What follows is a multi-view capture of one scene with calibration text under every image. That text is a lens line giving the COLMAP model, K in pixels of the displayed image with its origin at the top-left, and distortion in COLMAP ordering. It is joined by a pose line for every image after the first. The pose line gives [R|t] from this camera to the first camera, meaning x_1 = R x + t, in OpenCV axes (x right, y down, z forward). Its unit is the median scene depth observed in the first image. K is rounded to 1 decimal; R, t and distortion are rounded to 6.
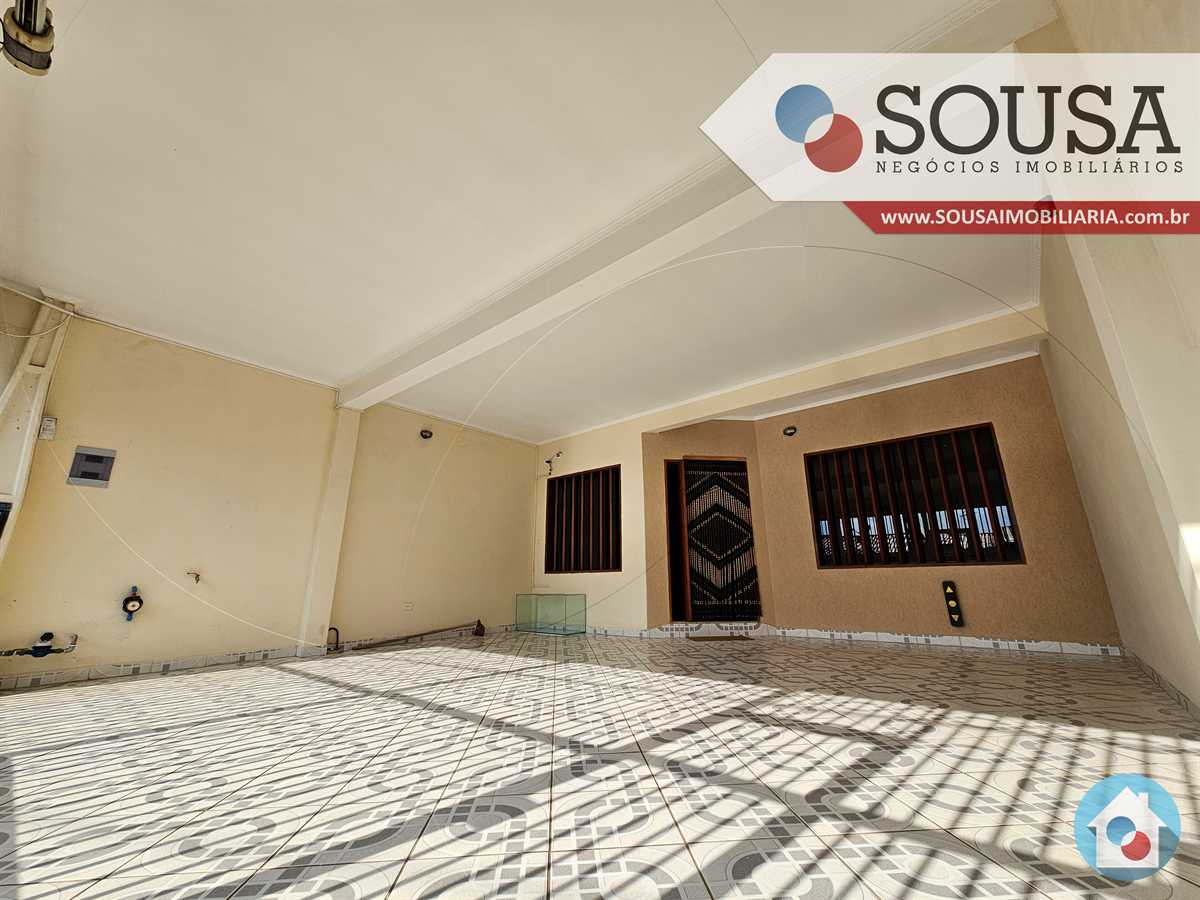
lens RADIAL K [[489.7, 0, 592.2], [0, 489.7, 447.2], [0, 0, 1]] dist [-0.000723, -0.000013]
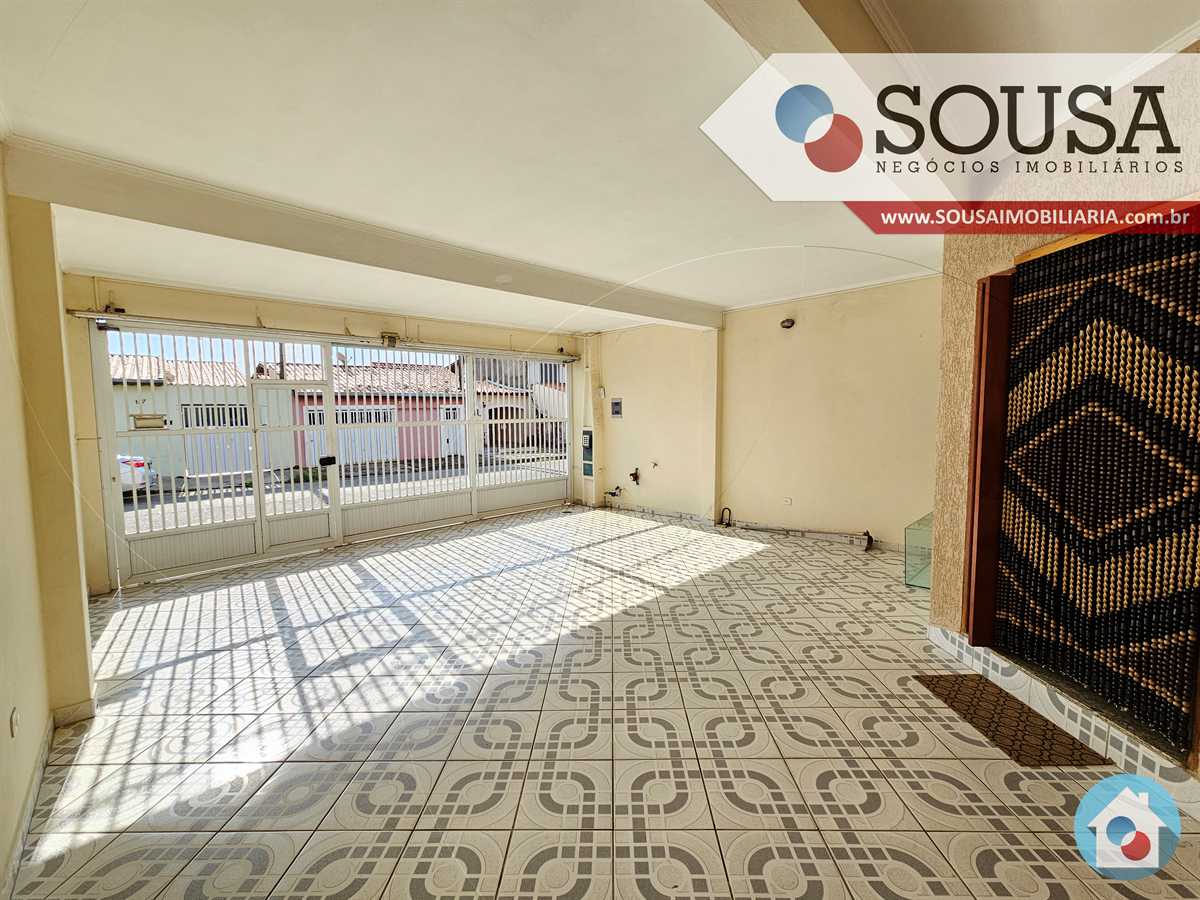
lens RADIAL K [[489.7, 0, 592.2], [0, 489.7, 447.2], [0, 0, 1]] dist [-0.000723, -0.000013]
pose [[-0.098835, 0.074524, -0.992309, 0.963509], [0.287887, 0.956691, 0.043175, 0.076510], [0.952551, -0.281406, -0.116009, 1.090700]]
